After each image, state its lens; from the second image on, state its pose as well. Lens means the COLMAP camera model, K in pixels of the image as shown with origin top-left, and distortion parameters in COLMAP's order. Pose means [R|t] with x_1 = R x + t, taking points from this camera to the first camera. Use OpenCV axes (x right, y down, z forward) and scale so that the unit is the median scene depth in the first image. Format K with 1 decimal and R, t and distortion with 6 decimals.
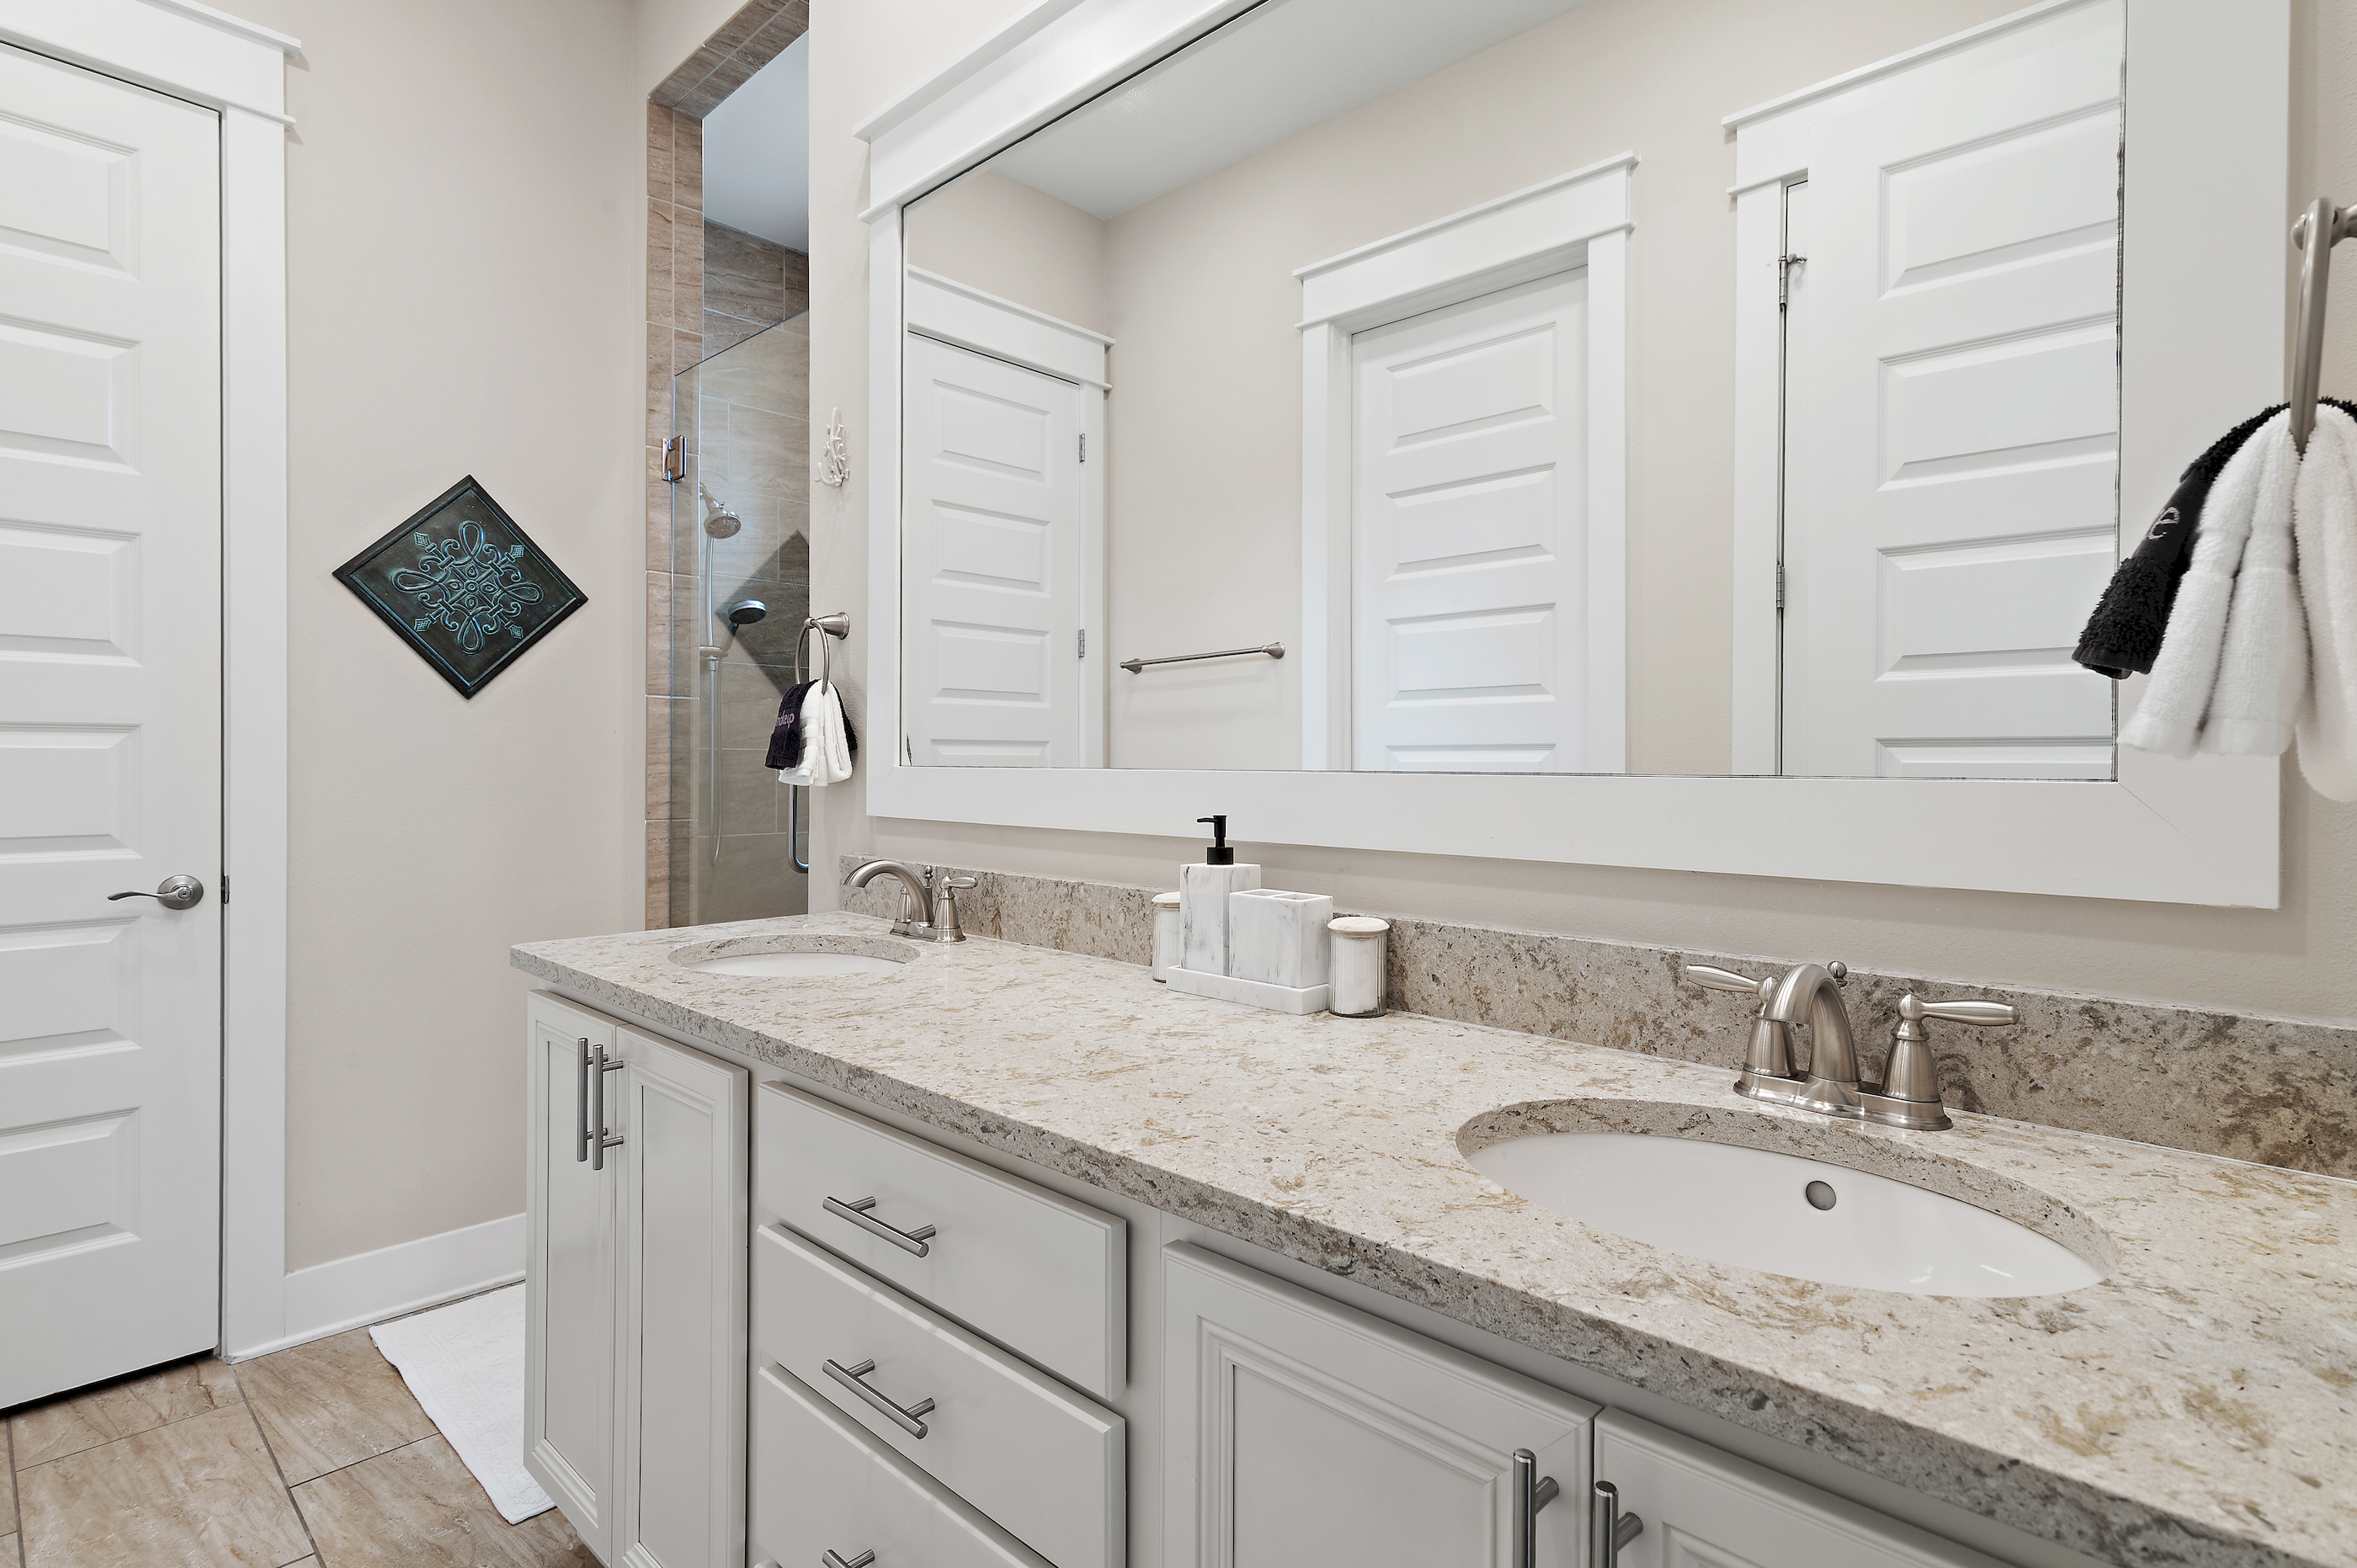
lens RADIAL K [[1163.2, 0, 1174.2], [0, 1163.2, 747.5], [0, 0, 1]] dist [0.027435, 0.000497]
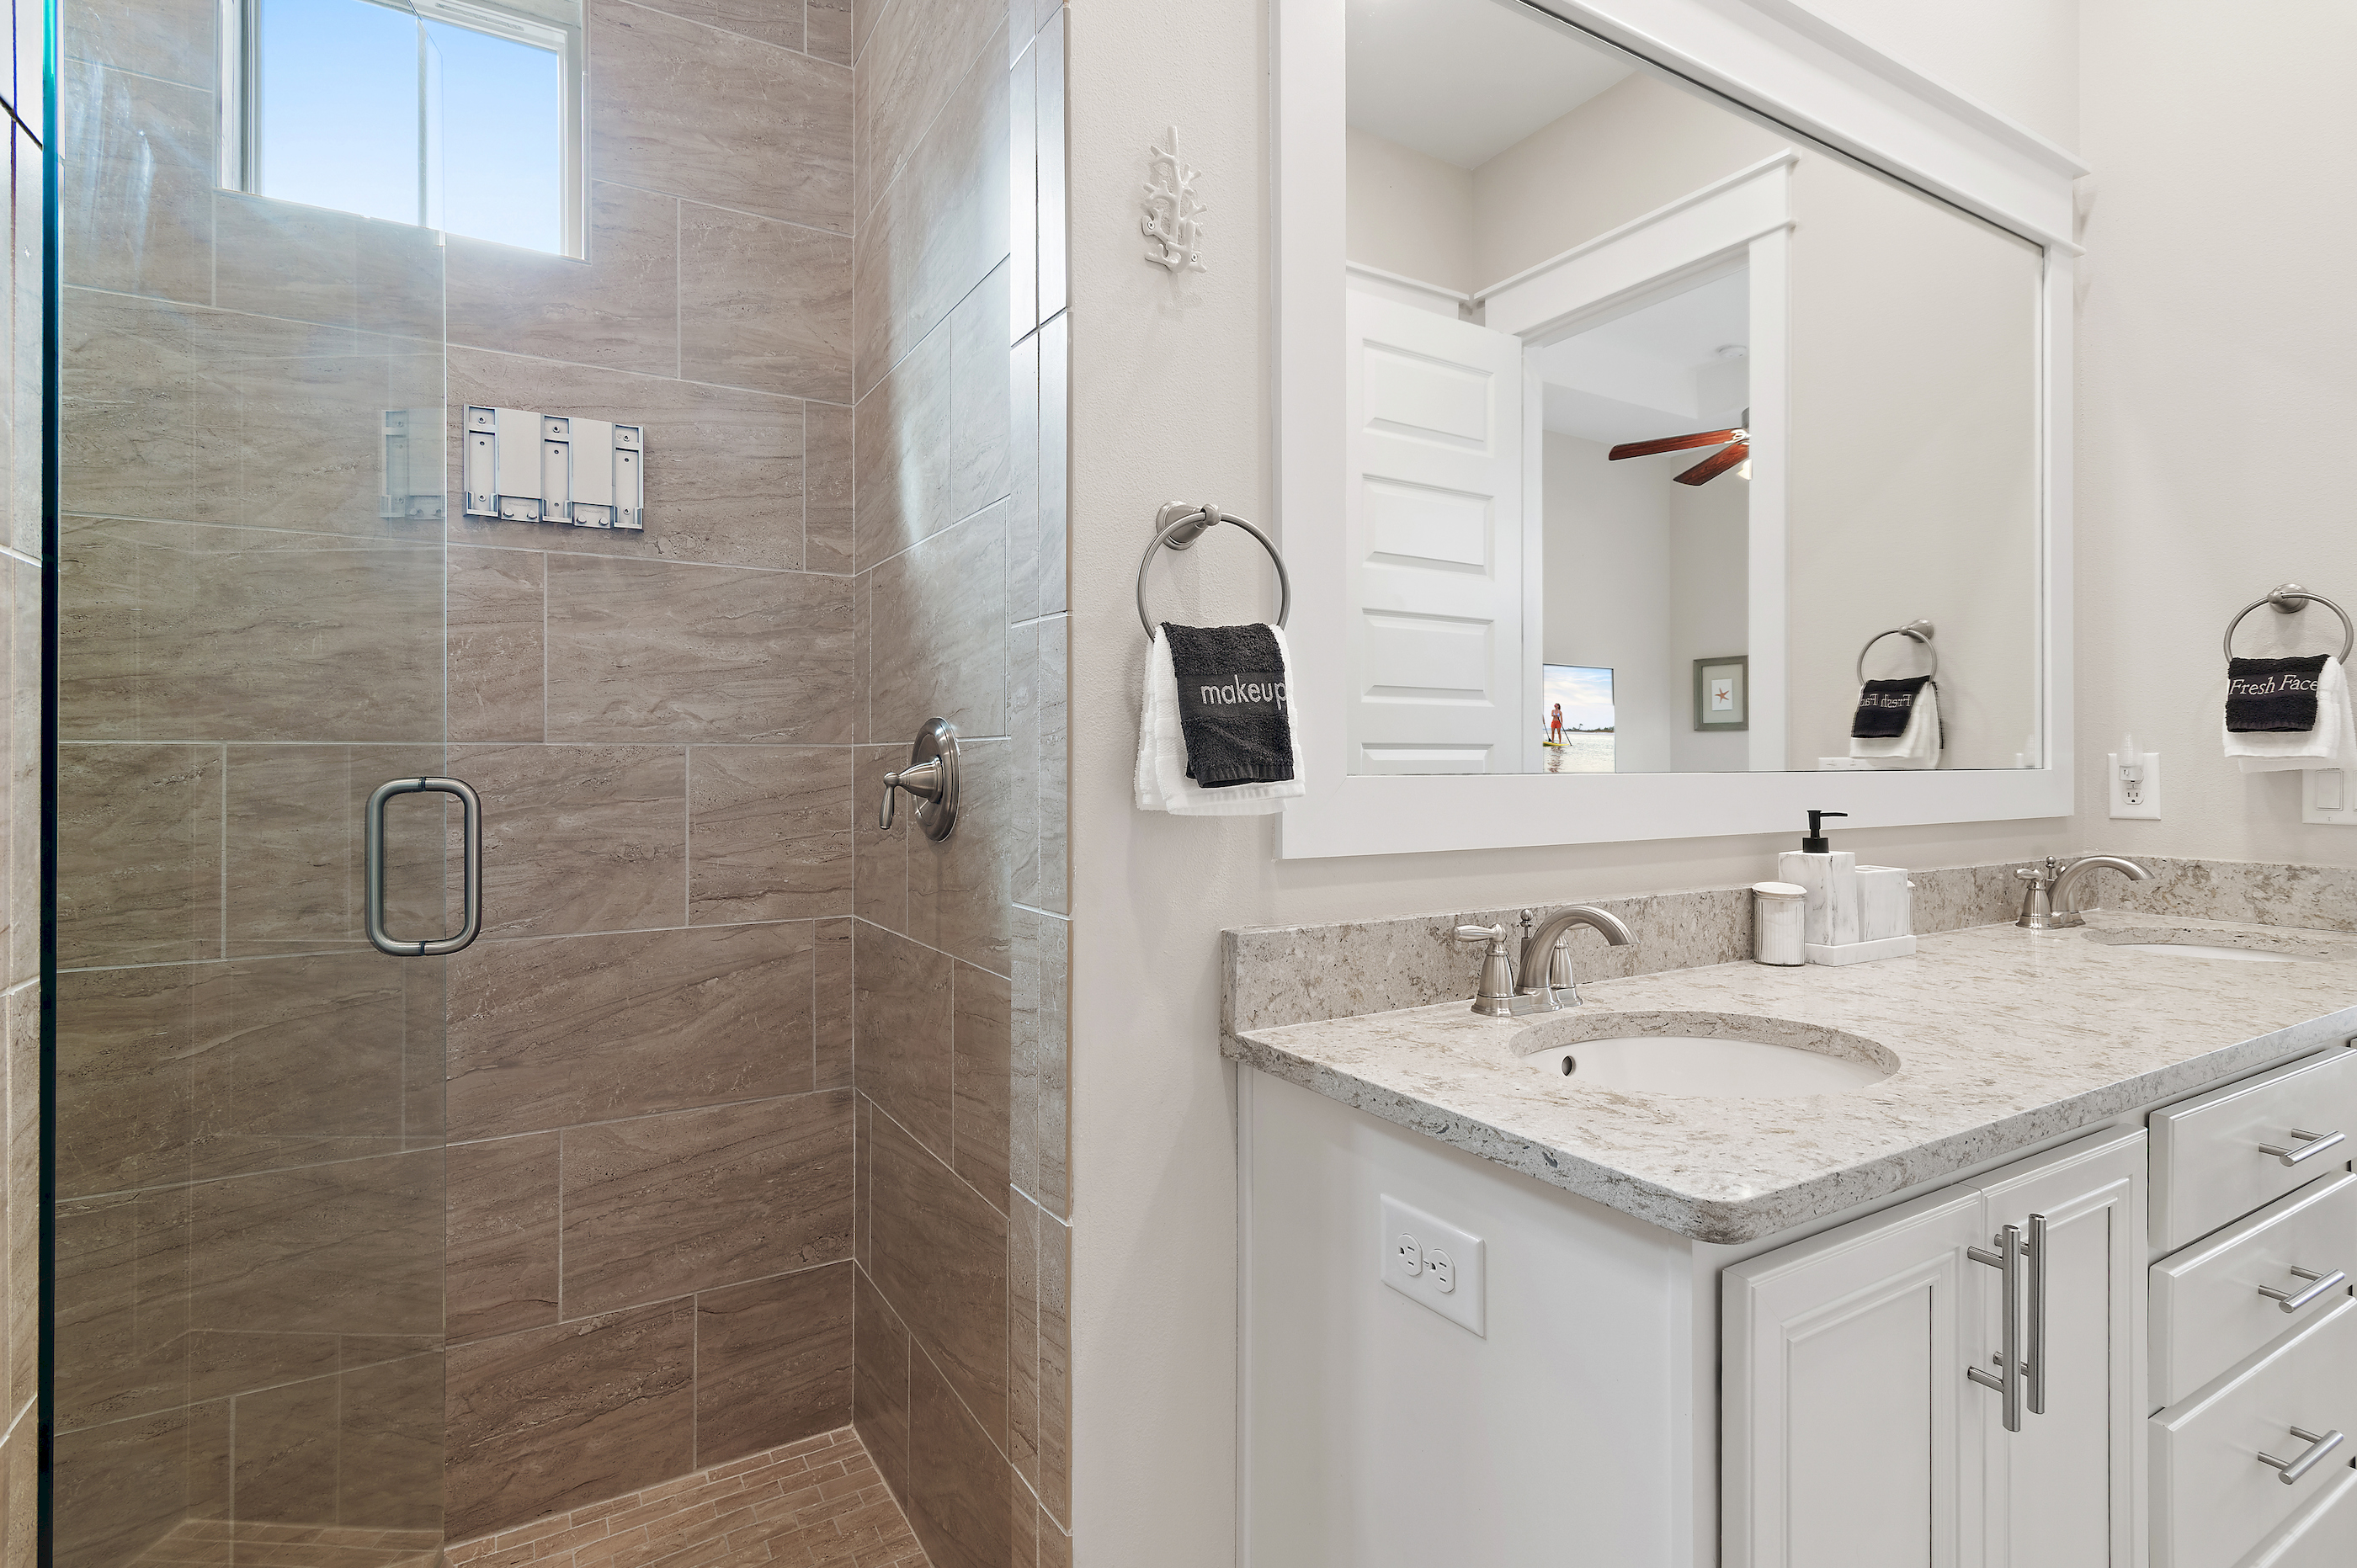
lens RADIAL K [[1163.2, 0, 1174.2], [0, 1163.2, 747.5], [0, 0, 1]] dist [0.027435, 0.000497]
pose [[0.264758, 0.002110, 0.964312, -1.105699], [-0.007498, 0.999972, -0.000129, 0.000524], [-0.964286, -0.007196, 0.264767, 1.148938]]
